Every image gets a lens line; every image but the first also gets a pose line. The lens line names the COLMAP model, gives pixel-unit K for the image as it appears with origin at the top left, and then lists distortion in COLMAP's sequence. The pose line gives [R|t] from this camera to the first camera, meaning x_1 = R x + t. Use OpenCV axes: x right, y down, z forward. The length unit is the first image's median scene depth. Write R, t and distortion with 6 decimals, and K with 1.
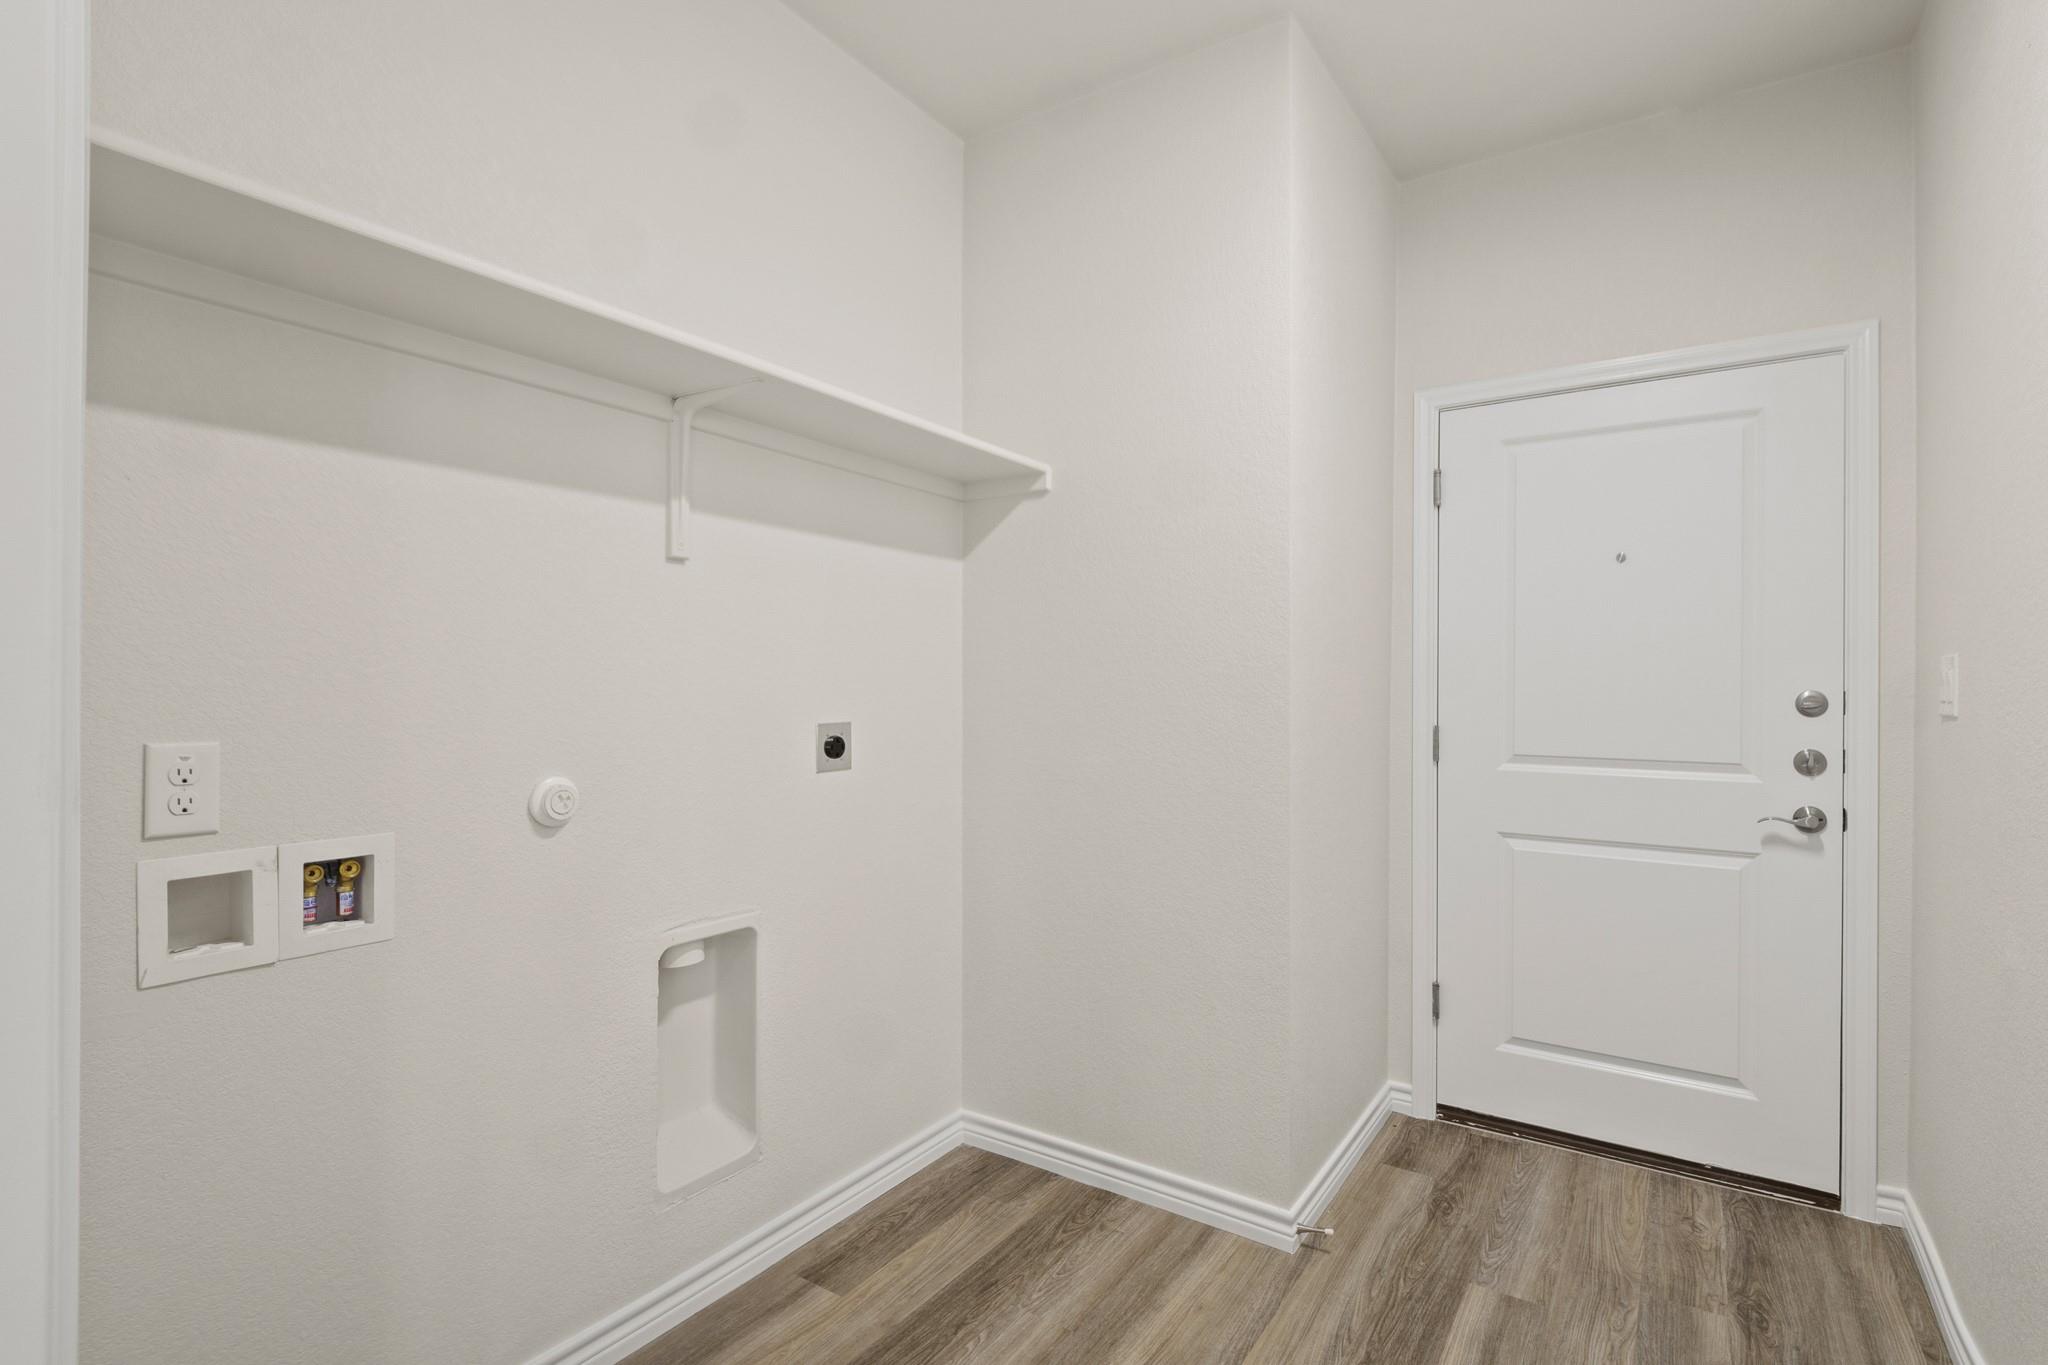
lens RADIAL K [[980.2, 0, 1032.9], [0, 980.2, 688.1], [0, 0, 1]] dist [-0.004255, -0.000990]
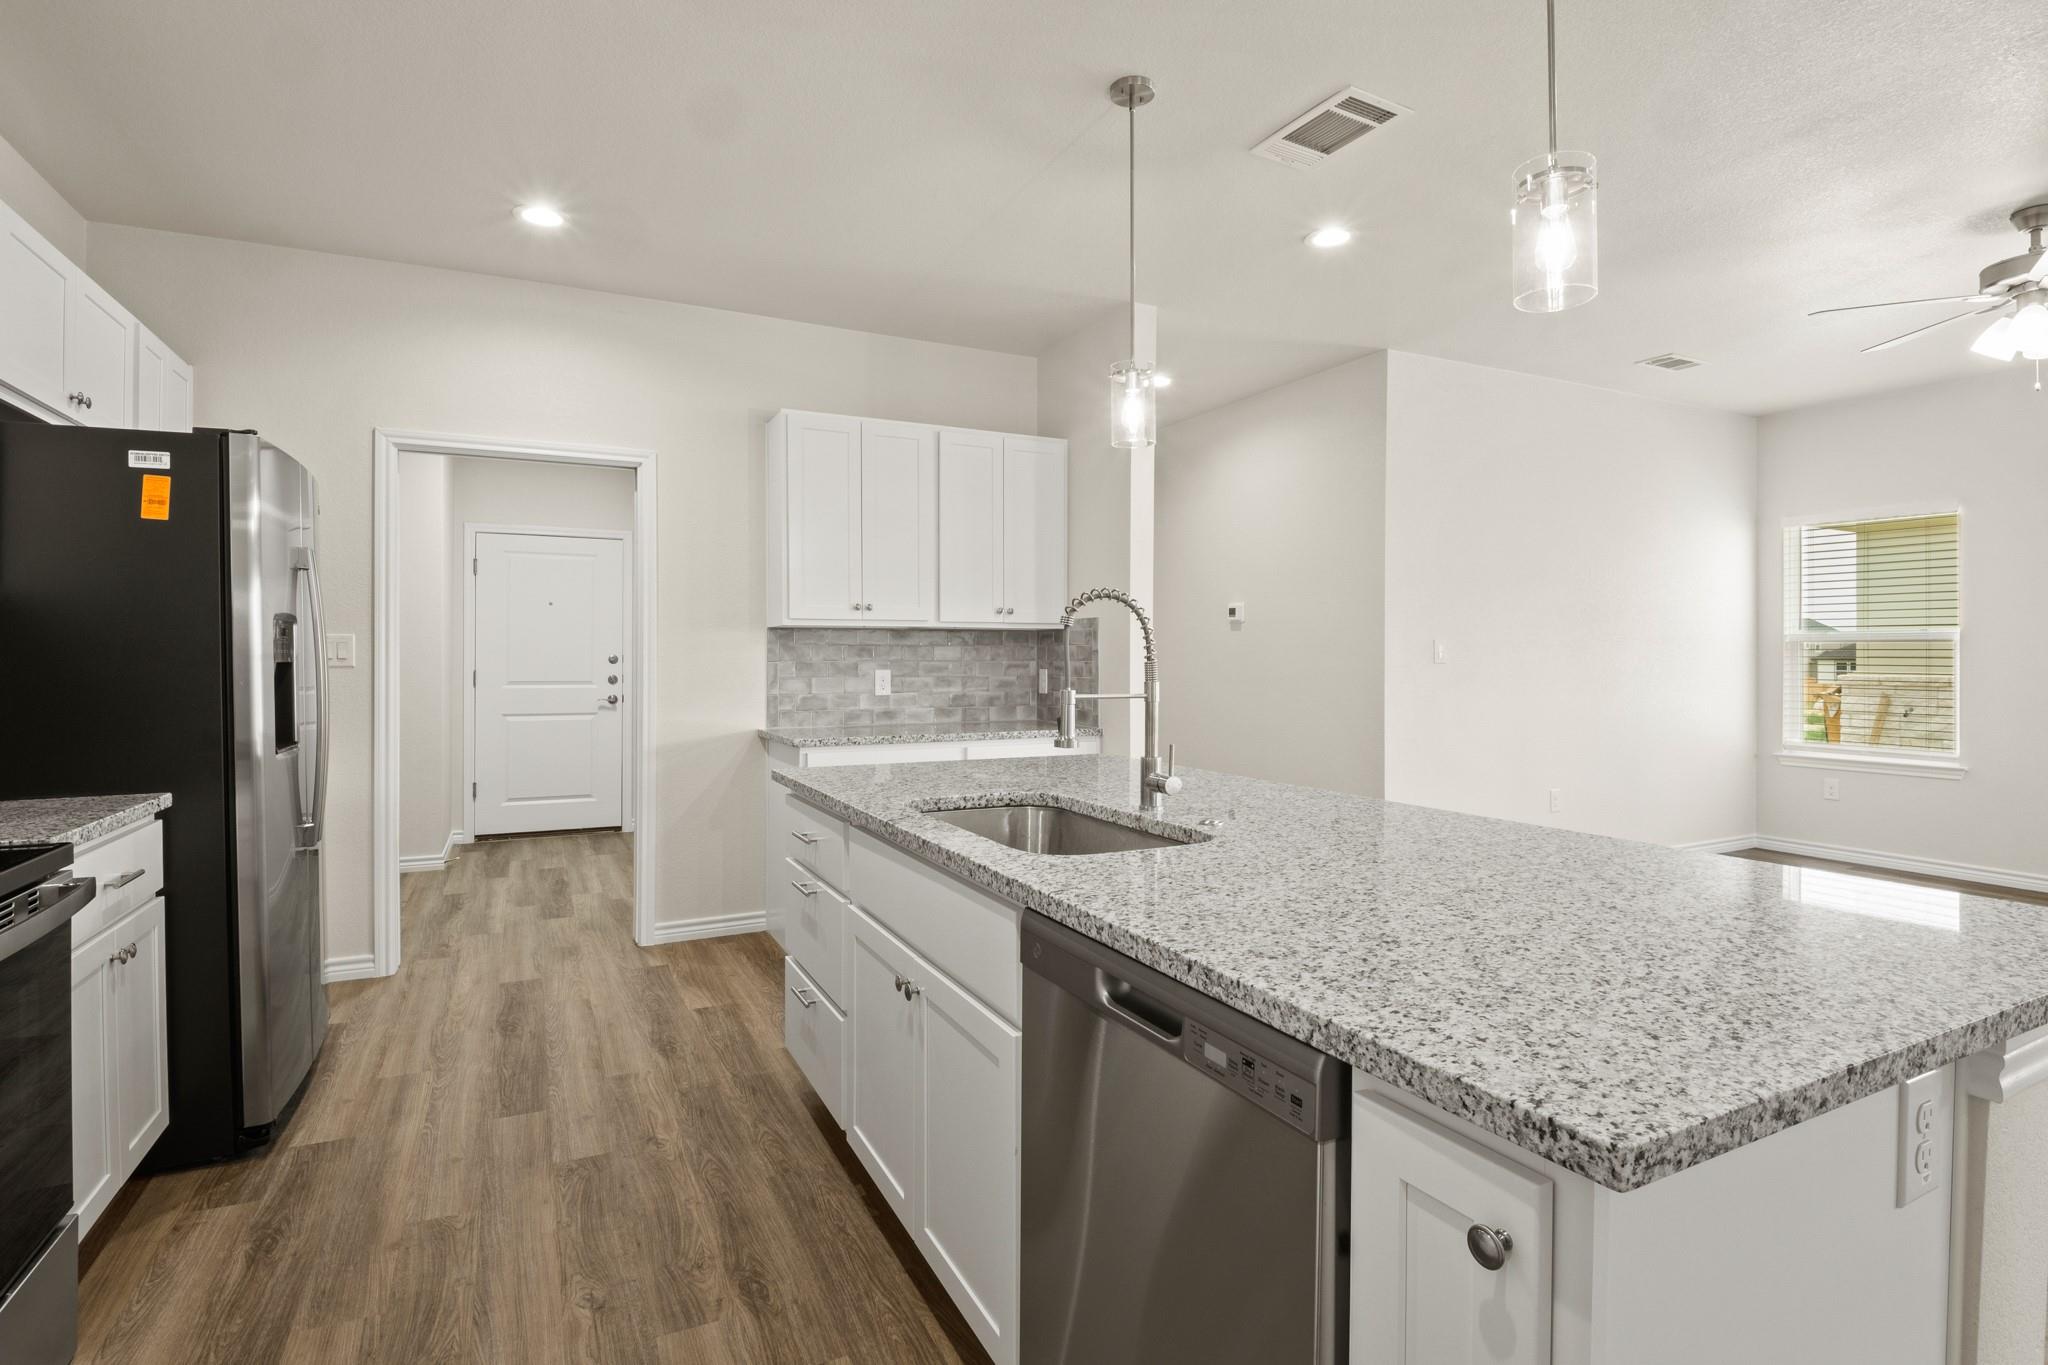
lens RADIAL K [[988.9, 0, 1005.9], [0, 988.9, 660.1], [0, 0, 1]] dist [-0.003226, -0.000680]
pose [[0.500607, -0.003938, 0.865666, -1.147769], [-0.002247, 0.999980, 0.005849, -0.000858], [-0.865672, -0.004873, 0.500588, -1.463096]]
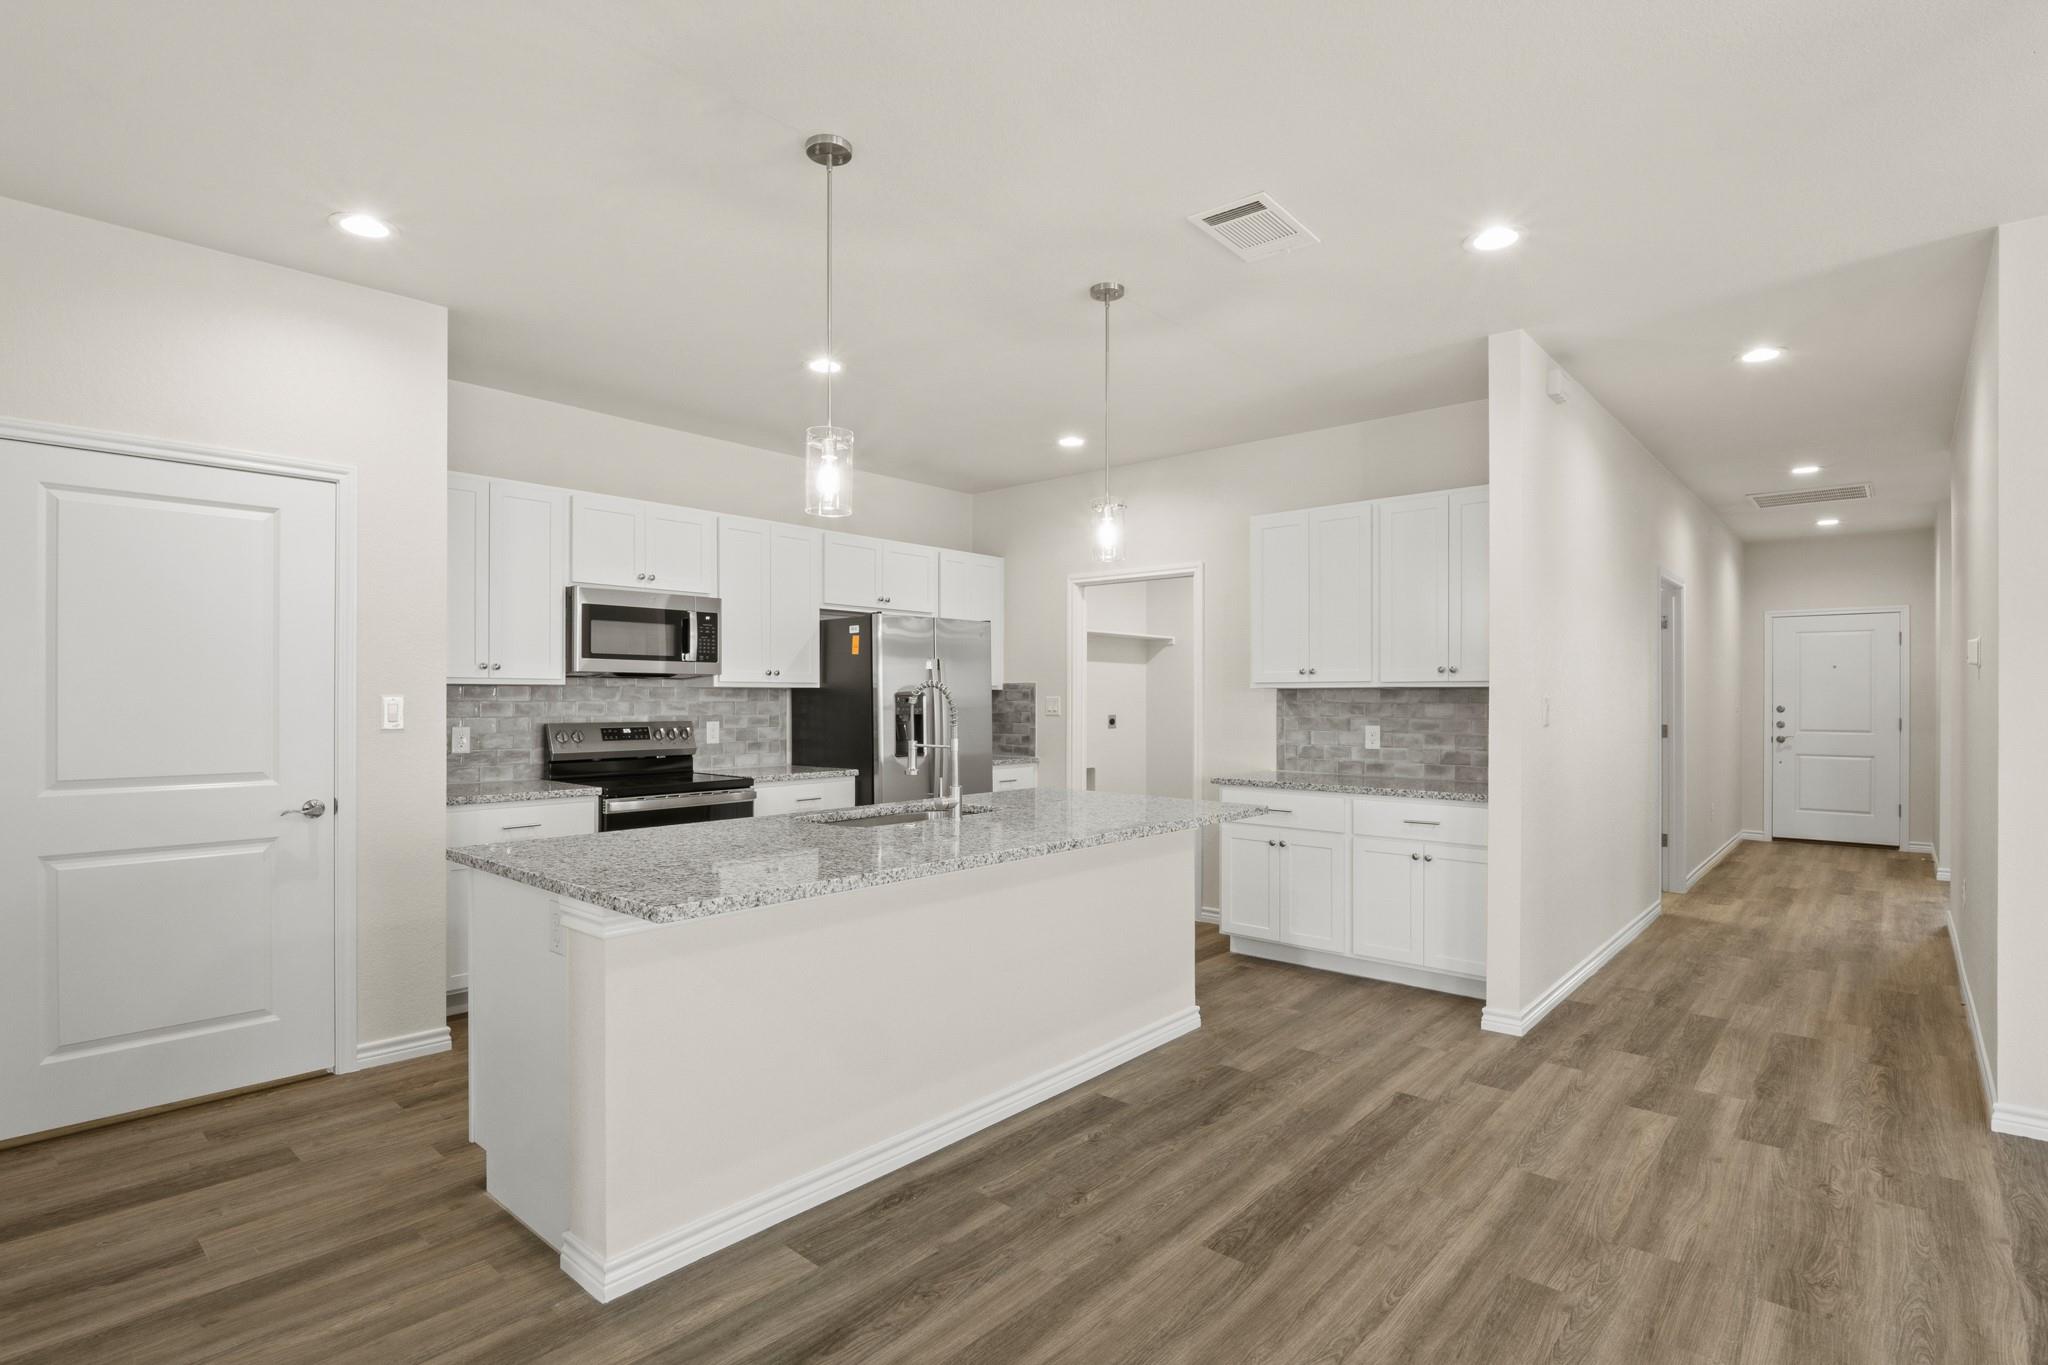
lens RADIAL K [[1000.0, 0, 1029.3], [0, 1000.0, 692.2], [0, 0, 1]] dist [-0.019619, -0.001120]
pose [[0.991166, 0.000455, -0.132626, -0.021035], [-0.000551, 1.000000, -0.000690, -0.040552], [0.132626, 0.000757, 0.991166, -2.515590]]
